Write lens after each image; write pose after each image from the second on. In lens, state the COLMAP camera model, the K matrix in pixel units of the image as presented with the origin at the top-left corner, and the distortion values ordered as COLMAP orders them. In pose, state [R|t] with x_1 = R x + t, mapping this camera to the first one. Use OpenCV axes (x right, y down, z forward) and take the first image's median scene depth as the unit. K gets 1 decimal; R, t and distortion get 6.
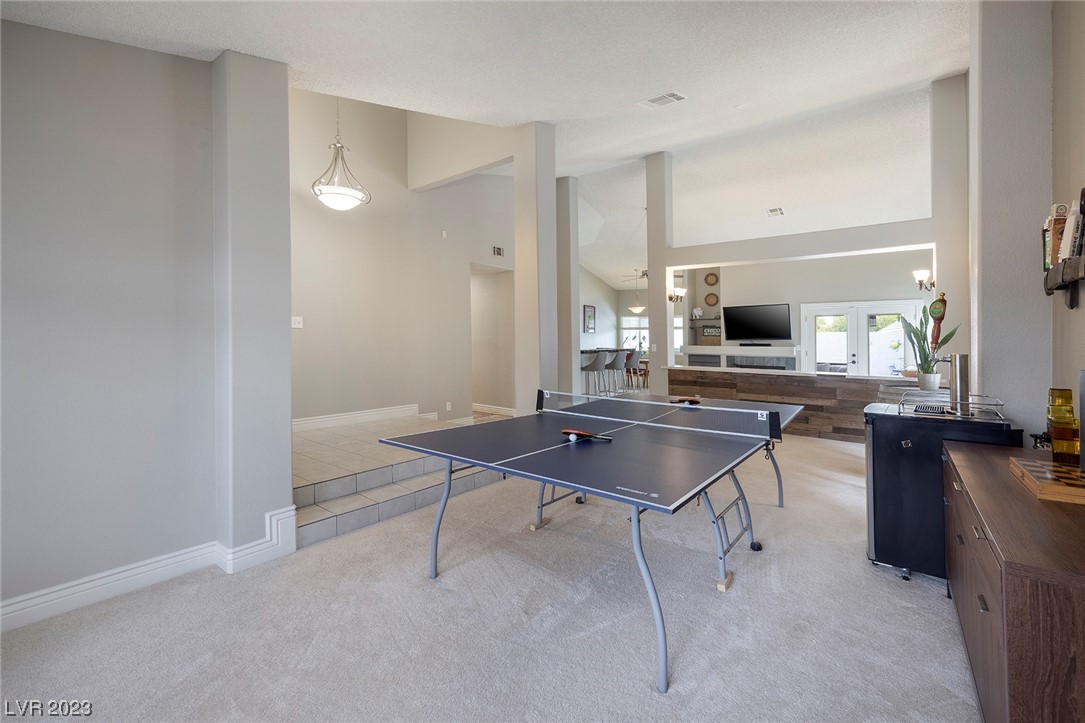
lens RADIAL K [[462.5, 0, 522.5], [0, 462.5, 321.5], [0, 0, 1]] dist [0.000039, -0.000008]
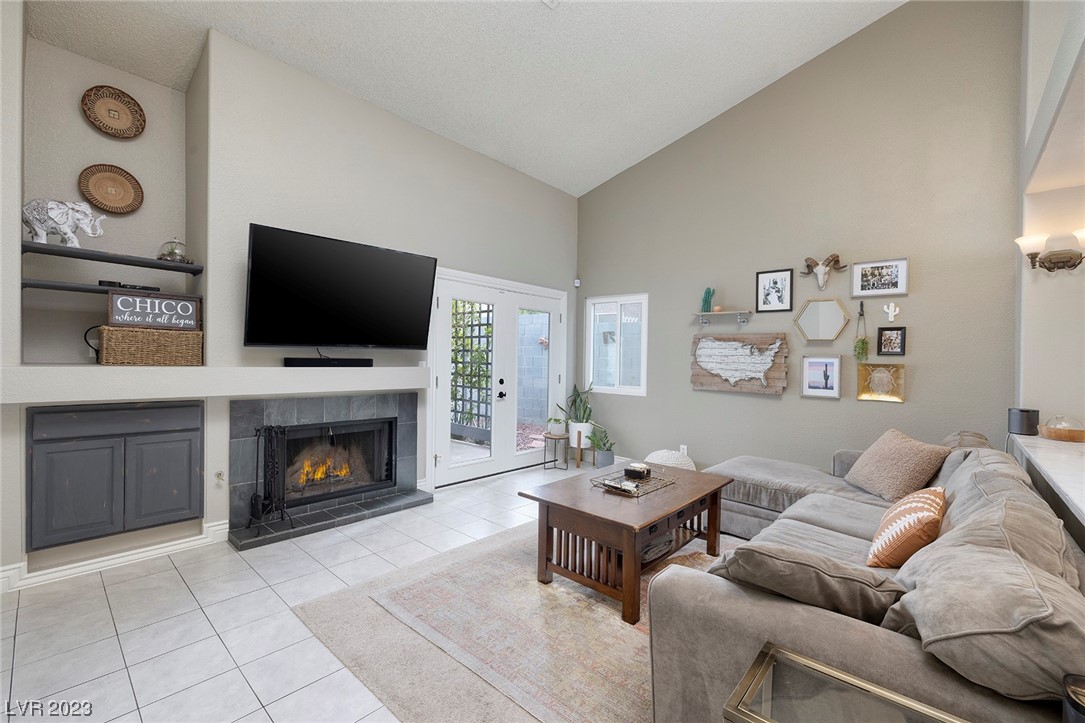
lens RADIAL K [[461.4, 0, 542.5], [0, 461.4, 361.5], [0, 0, 1]] dist [-0.000152, -0.000043]
pose [[0.054090, -0.014556, 0.998430, 0.163112], [-0.063706, 0.997806, 0.017998, 0.031685], [-0.996502, -0.064579, 0.053044, 0.766351]]
